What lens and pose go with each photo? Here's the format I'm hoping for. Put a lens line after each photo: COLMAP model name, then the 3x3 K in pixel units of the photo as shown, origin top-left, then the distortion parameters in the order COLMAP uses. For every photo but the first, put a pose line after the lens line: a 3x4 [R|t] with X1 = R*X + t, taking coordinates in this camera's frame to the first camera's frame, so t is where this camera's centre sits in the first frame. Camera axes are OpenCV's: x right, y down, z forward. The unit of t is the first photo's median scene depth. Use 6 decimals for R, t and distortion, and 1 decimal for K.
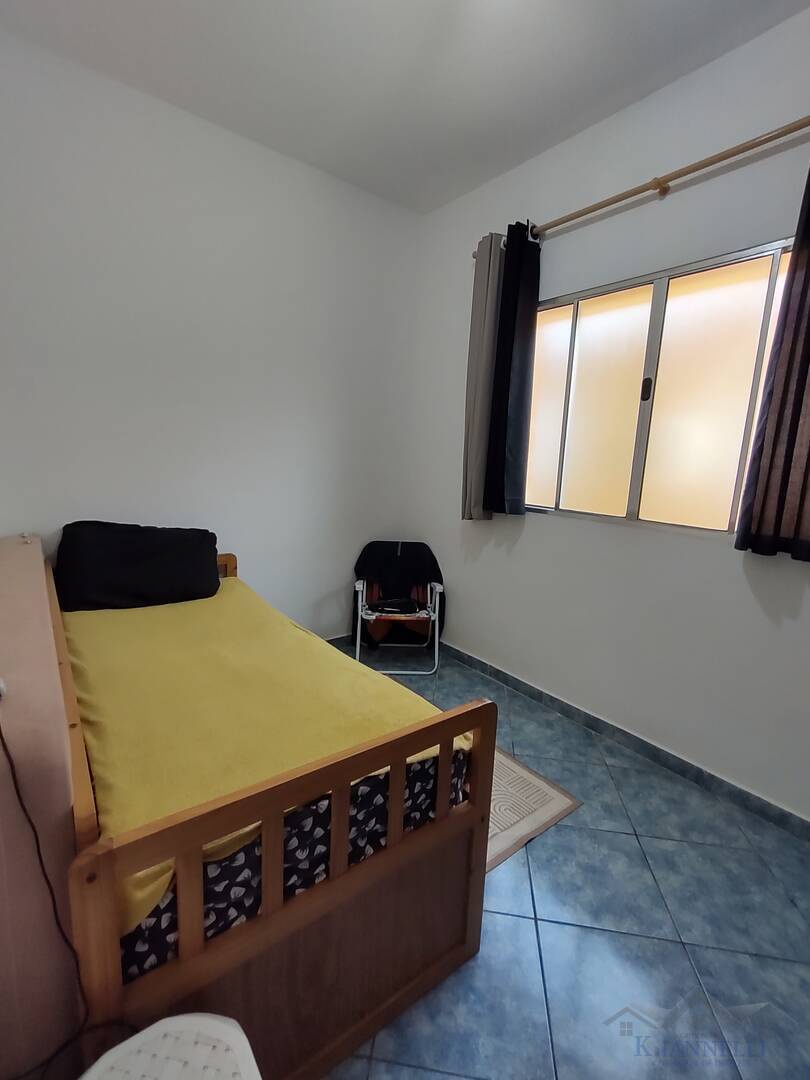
lens RADIAL K [[483.7, 0, 406.6], [0, 483.7, 540.0], [0, 0, 1]] dist [0.000773, 0.000207]
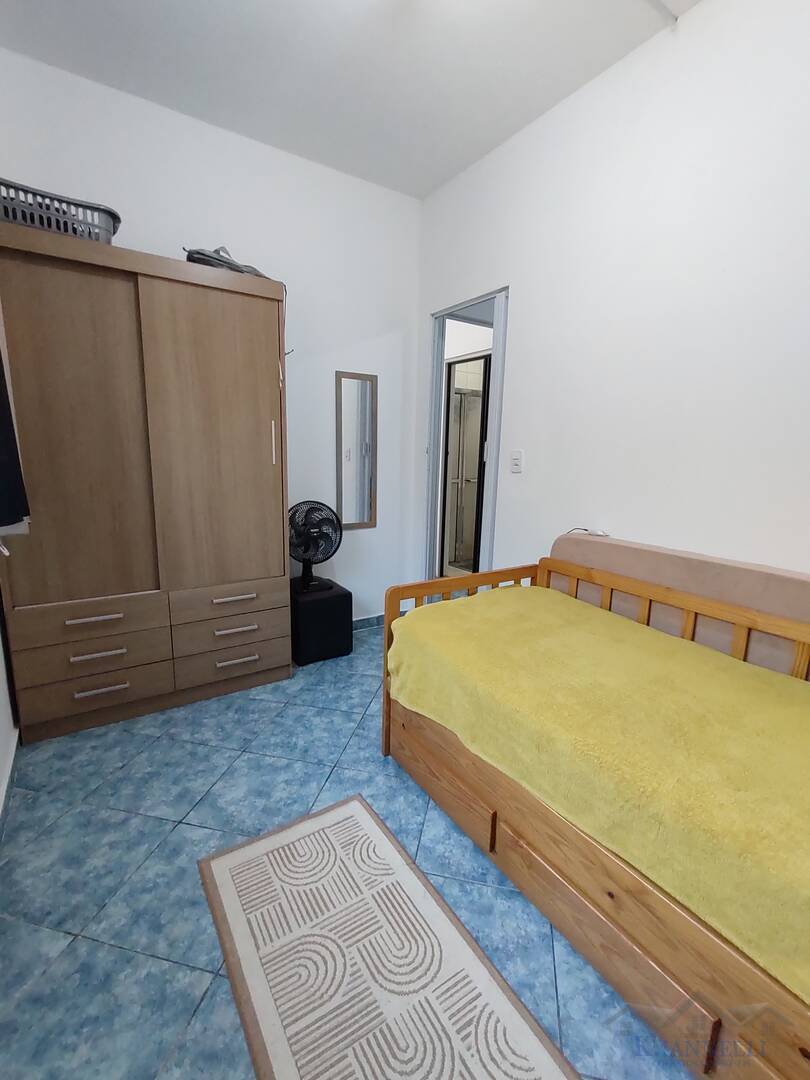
lens RADIAL K [[483.7, 0, 402.9], [0, 483.7, 540.5], [0, 0, 1]] dist [0.000773, 0.000207]
pose [[-0.994175, -0.084966, 0.066304, 0.027097], [-0.056086, 0.933216, 0.354912, -0.251471], [-0.092032, 0.349126, -0.932546, 1.601177]]
